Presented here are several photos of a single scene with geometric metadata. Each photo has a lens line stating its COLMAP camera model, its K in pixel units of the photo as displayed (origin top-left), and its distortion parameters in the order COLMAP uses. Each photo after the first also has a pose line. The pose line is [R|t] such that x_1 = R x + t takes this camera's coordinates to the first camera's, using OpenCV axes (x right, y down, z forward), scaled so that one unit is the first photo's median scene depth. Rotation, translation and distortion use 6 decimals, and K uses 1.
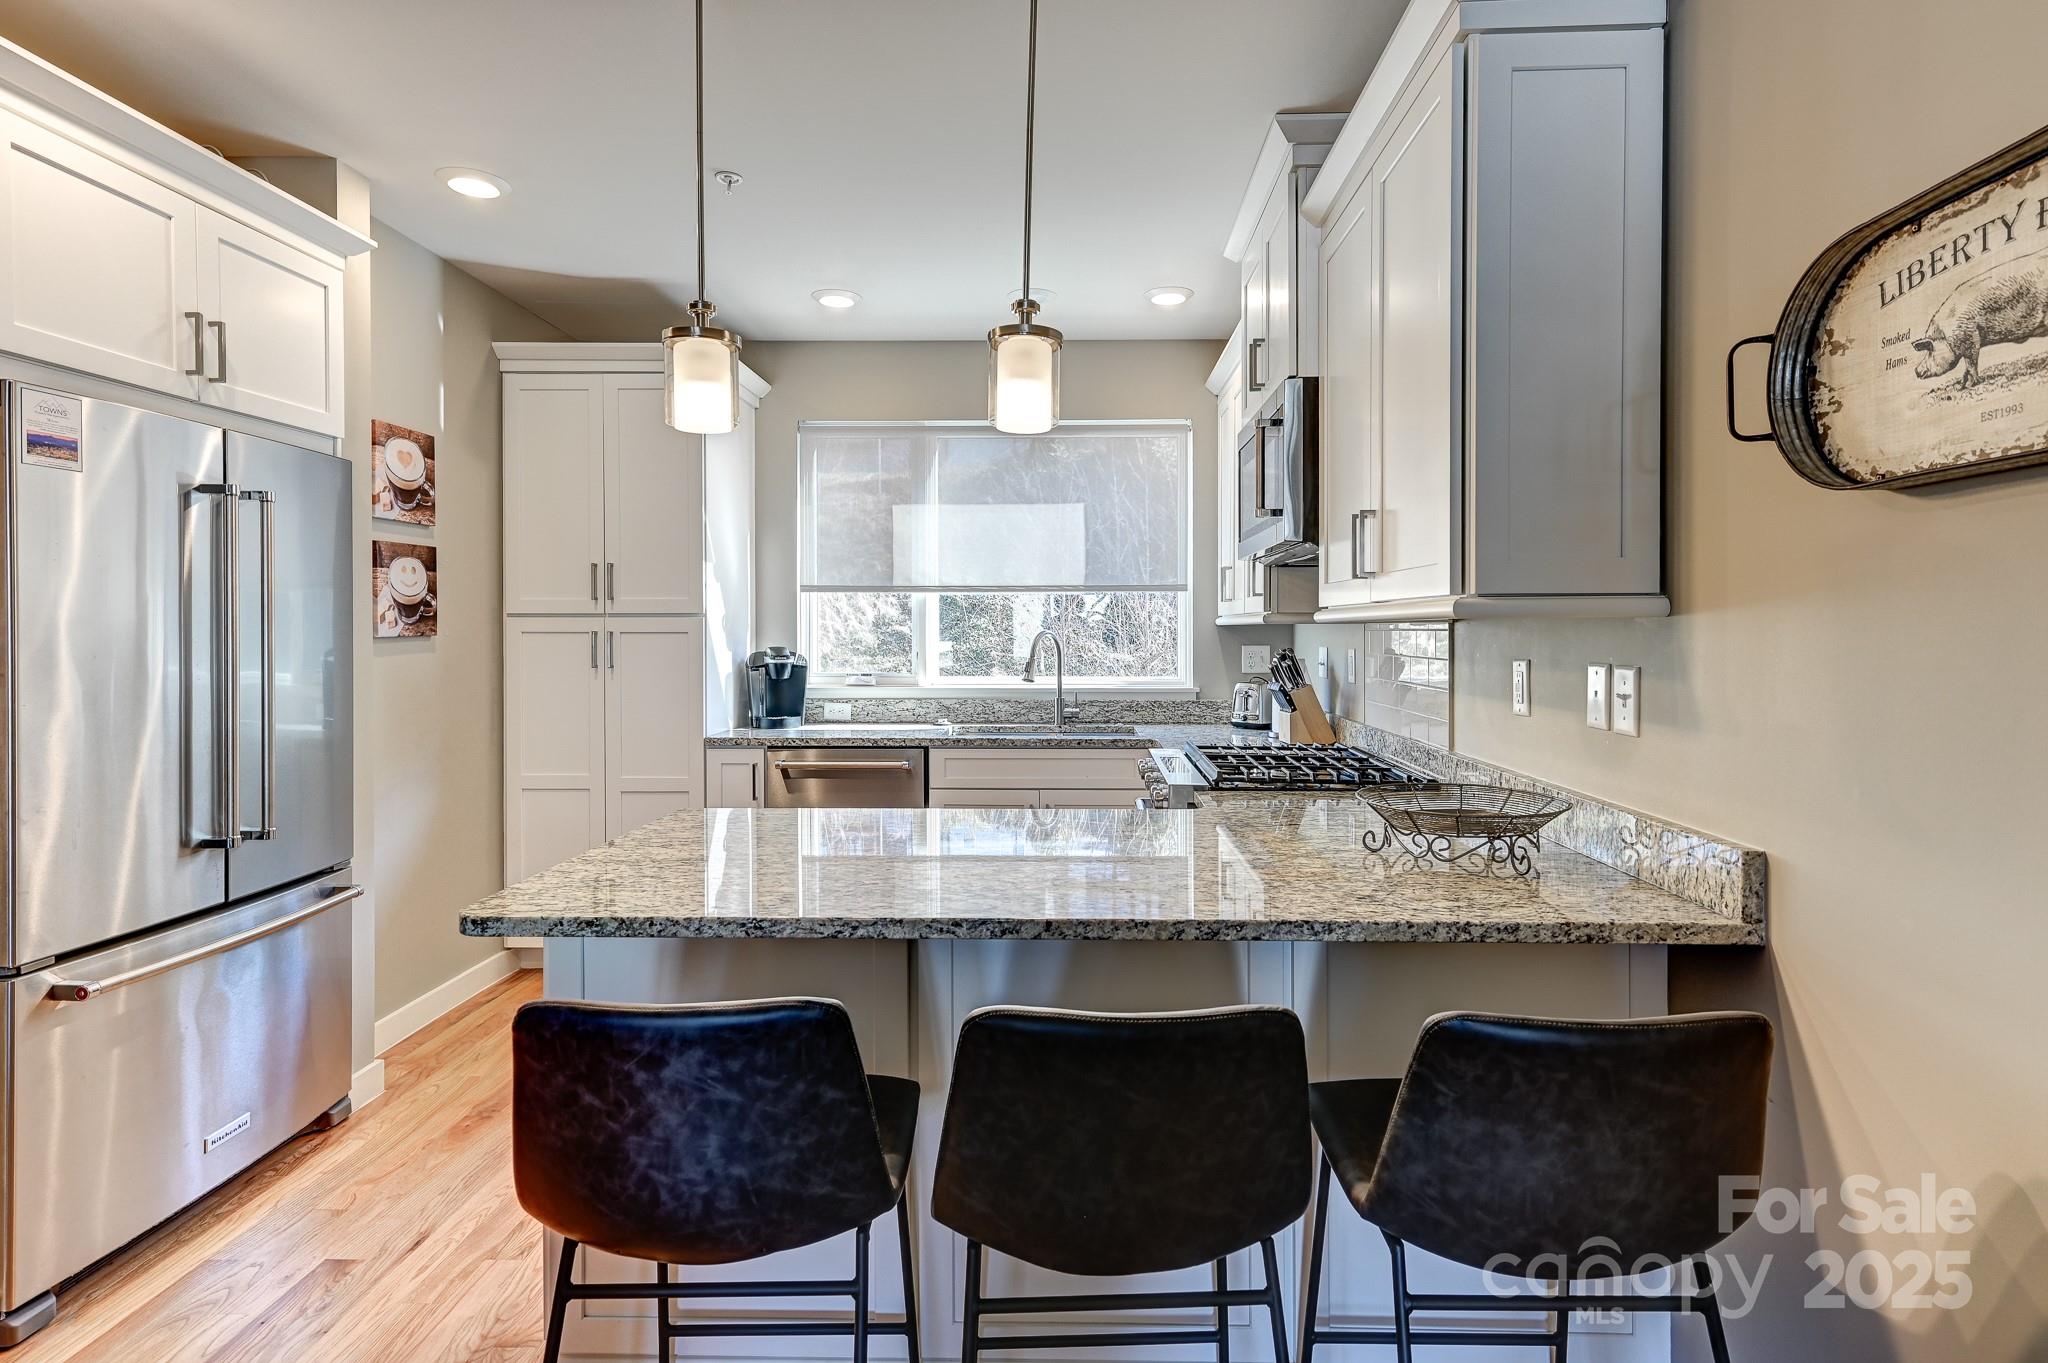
lens RADIAL K [[1018.4, 0, 1055.3], [0, 1018.4, 639.9], [0, 0, 1]] dist [0.003590, 0.000802]
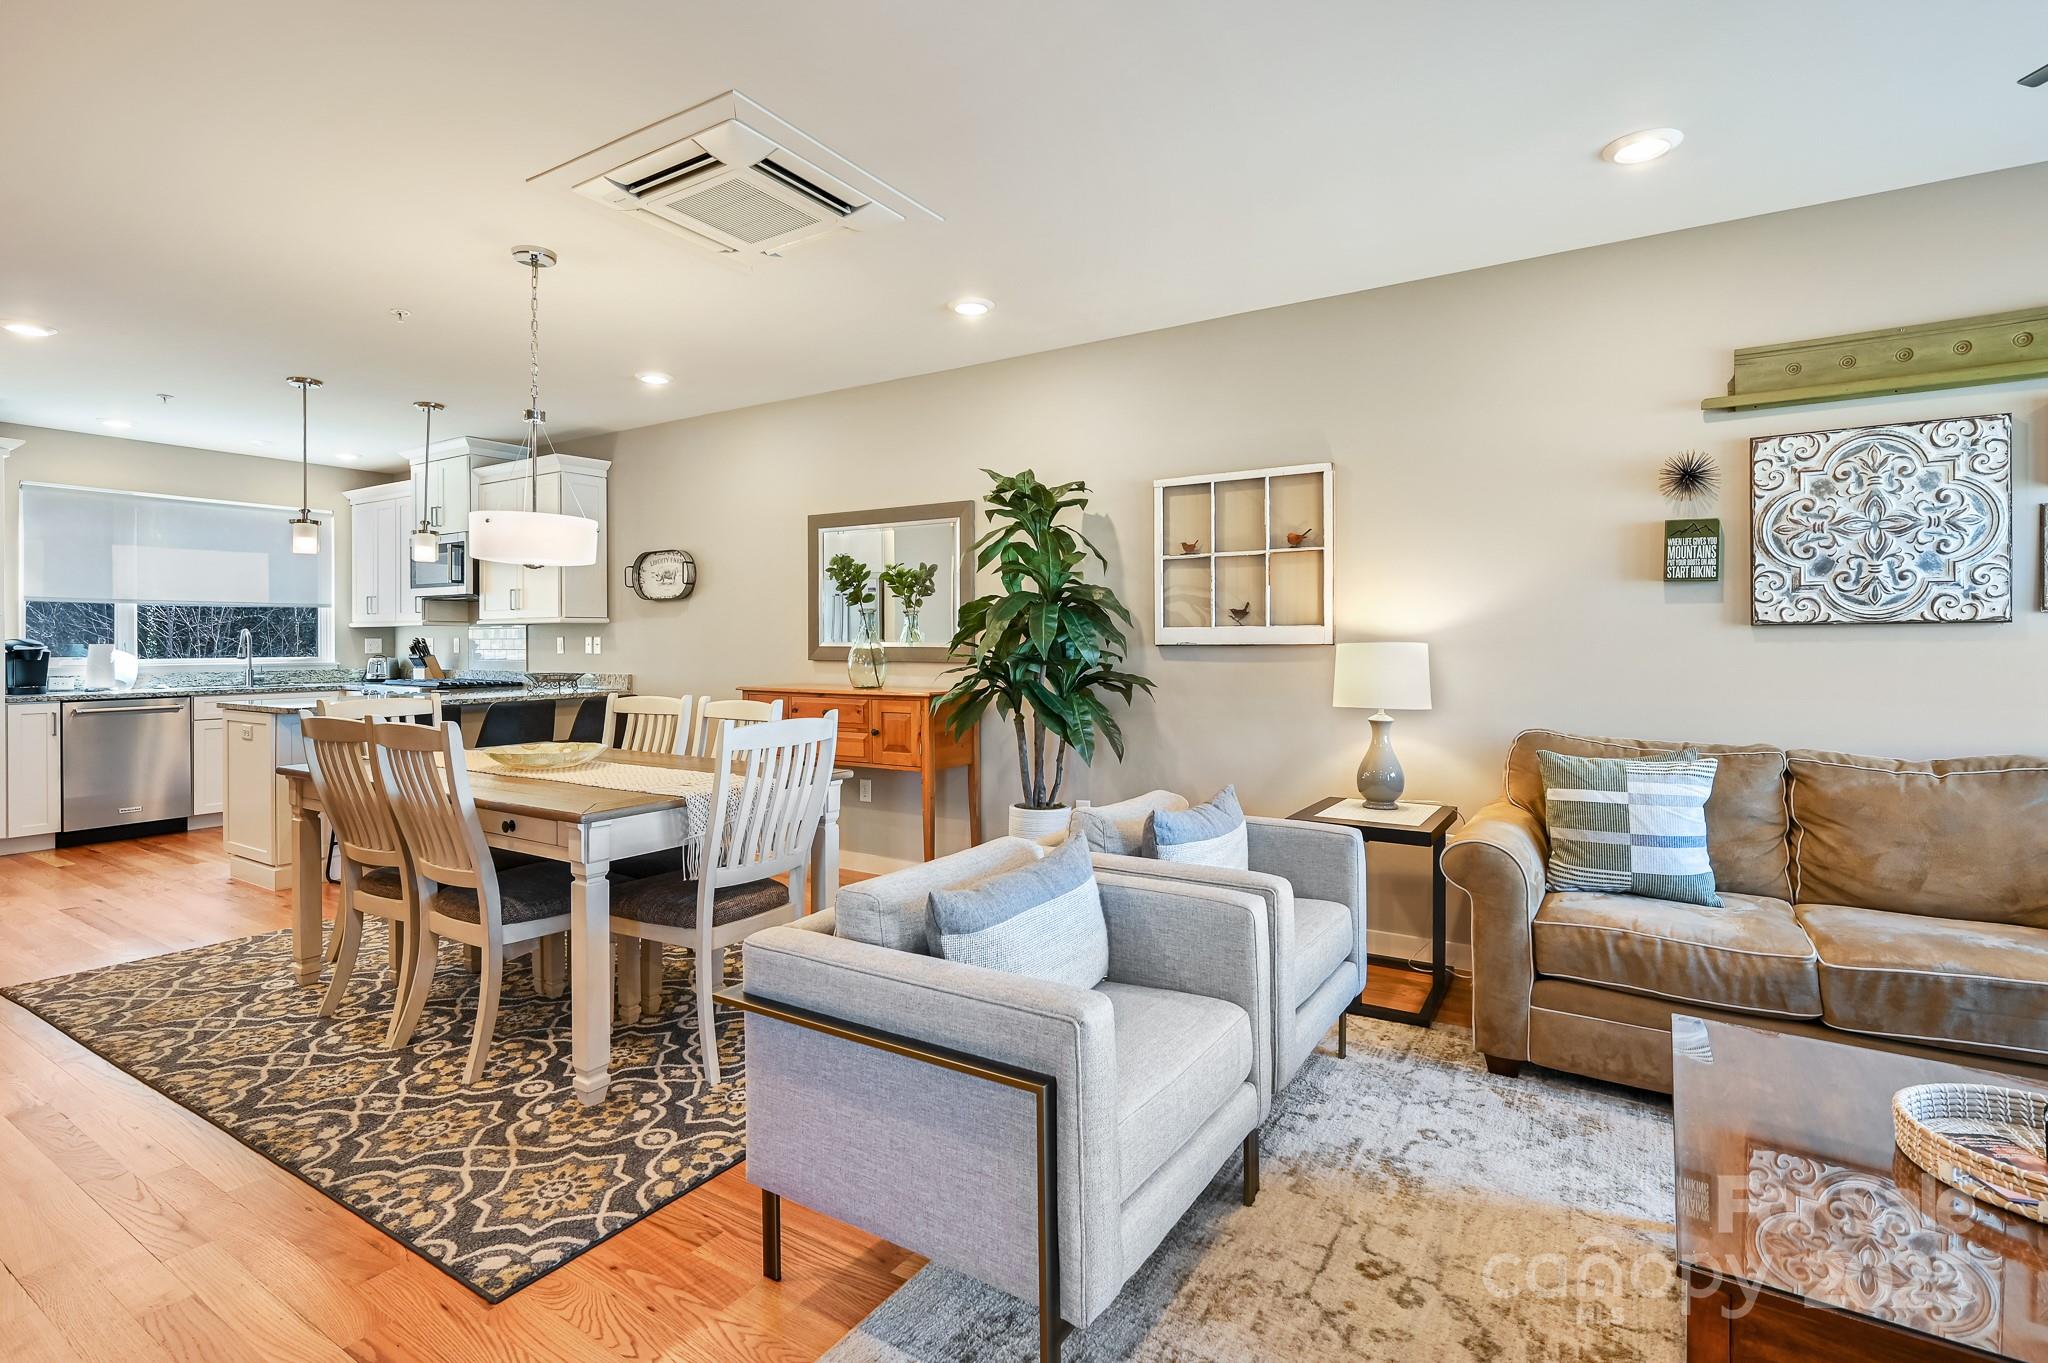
lens RADIAL K [[968.2, 0, 1025.8], [0, 968.2, 641.1], [0, 0, 1]] dist [-0.001168, 0.000188]
pose [[0.519387, -0.003157, 0.854533, -2.347674], [0.011639, 0.999927, -0.003380, 0.101765], [-0.854460, 0.011702, 0.519385, -3.103793]]
